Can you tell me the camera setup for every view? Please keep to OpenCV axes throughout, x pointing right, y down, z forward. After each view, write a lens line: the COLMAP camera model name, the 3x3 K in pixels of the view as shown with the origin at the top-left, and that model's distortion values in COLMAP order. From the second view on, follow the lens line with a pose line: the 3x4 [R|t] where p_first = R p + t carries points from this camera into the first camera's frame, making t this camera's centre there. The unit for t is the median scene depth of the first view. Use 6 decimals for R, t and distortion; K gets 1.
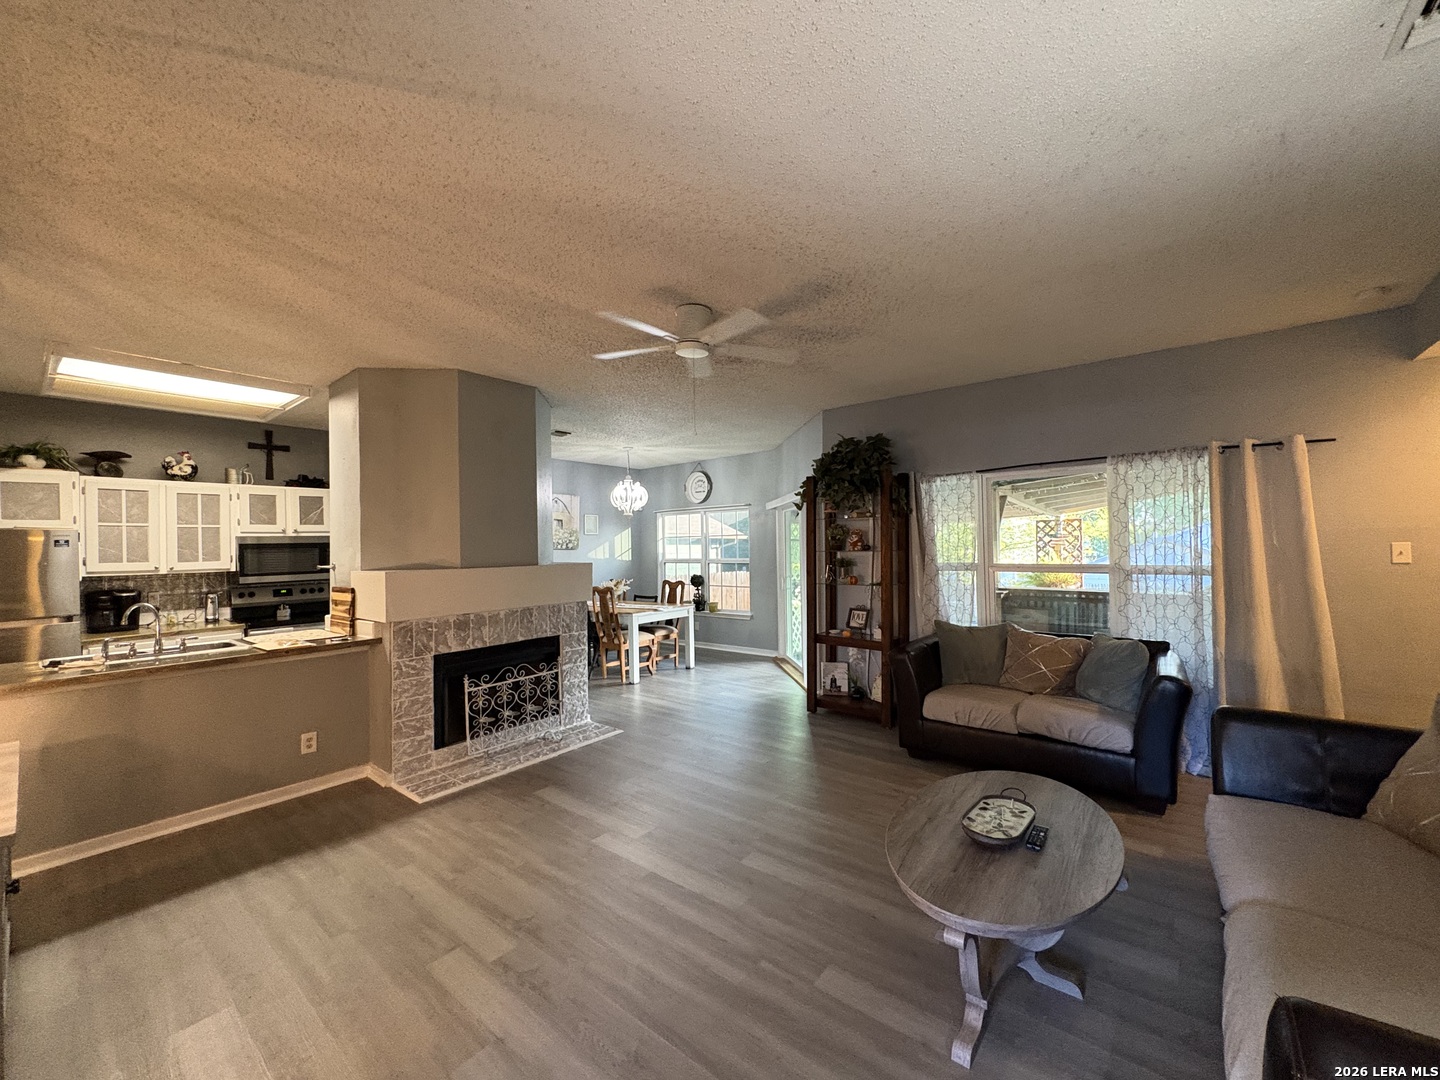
lens RADIAL K [[576.0, 0, 720.0], [0, 576.0, 540.0], [0, 0, 1]] dist [-0.000445, 0.000184]
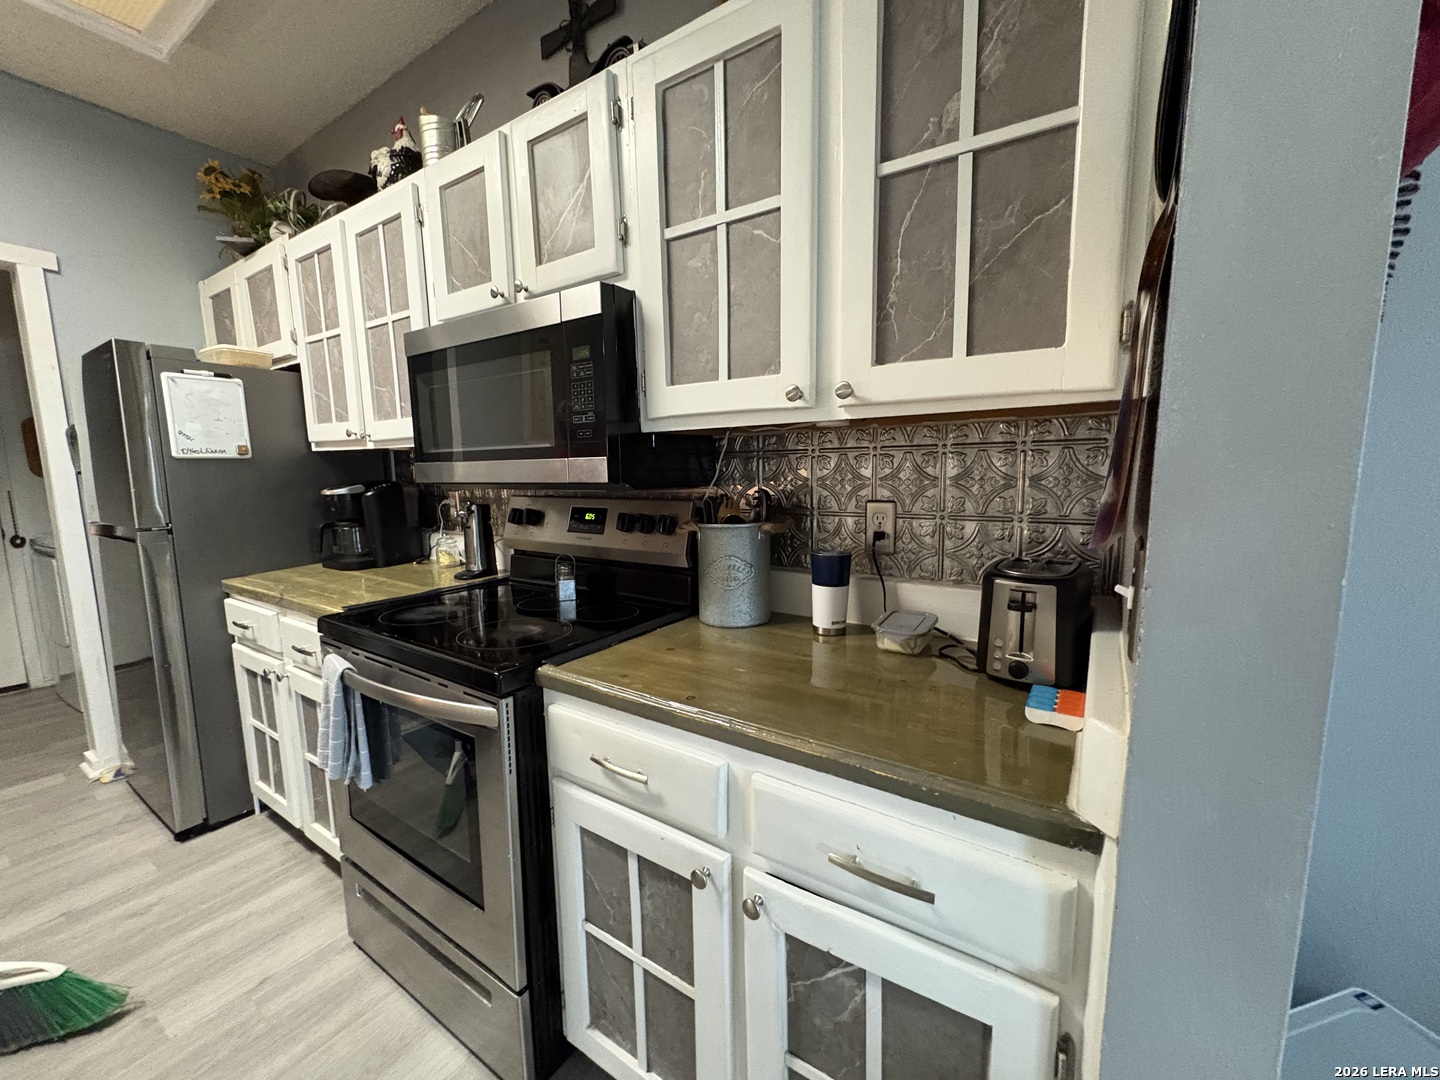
lens RADIAL K [[576.0, 0, 720.0], [0, 576.0, 540.0], [0, 0, 1]] dist [-0.000445, 0.000184]
pose [[0.089399, 0.145681, -0.985284, -0.538844], [0.021774, 0.988723, 0.148165, 0.070071], [0.995758, -0.034699, 0.085219, 1.270182]]
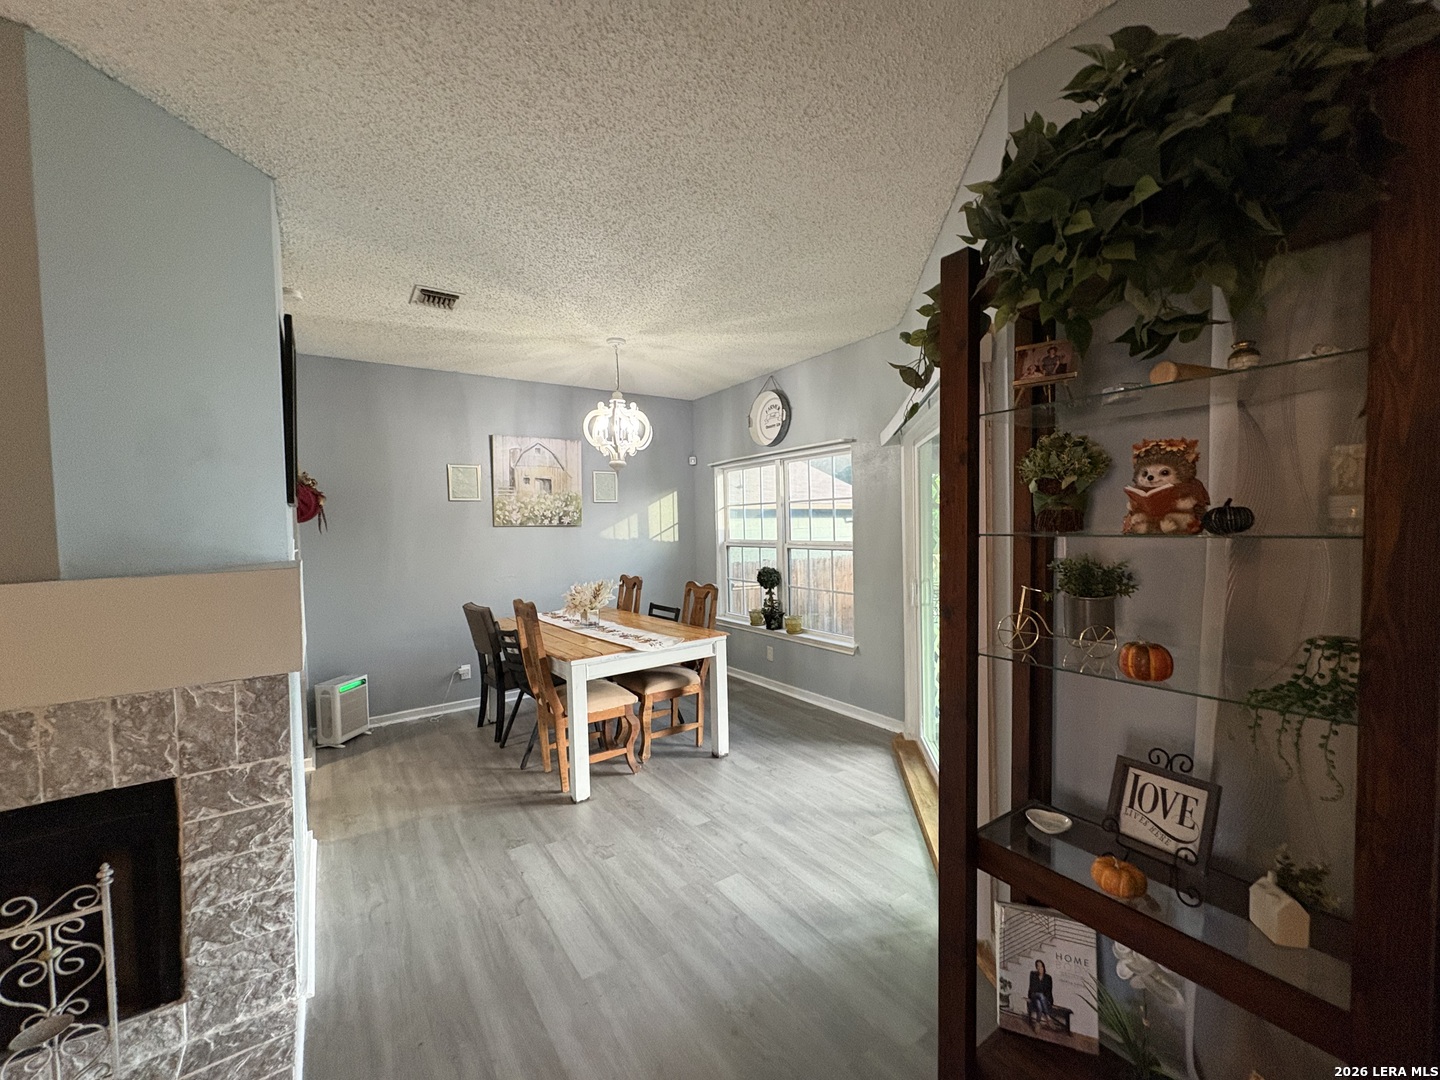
lens RADIAL K [[575.8, 0, 720.0], [0, 575.8, 540.0], [0, 0, 1]] dist [-0.001837, 0.000073]
pose [[0.961659, 0.001835, -0.274244, 0.140686], [0.010599, 0.998982, 0.043849, 0.010069], [0.274045, -0.045075, 0.960660, 0.798705]]
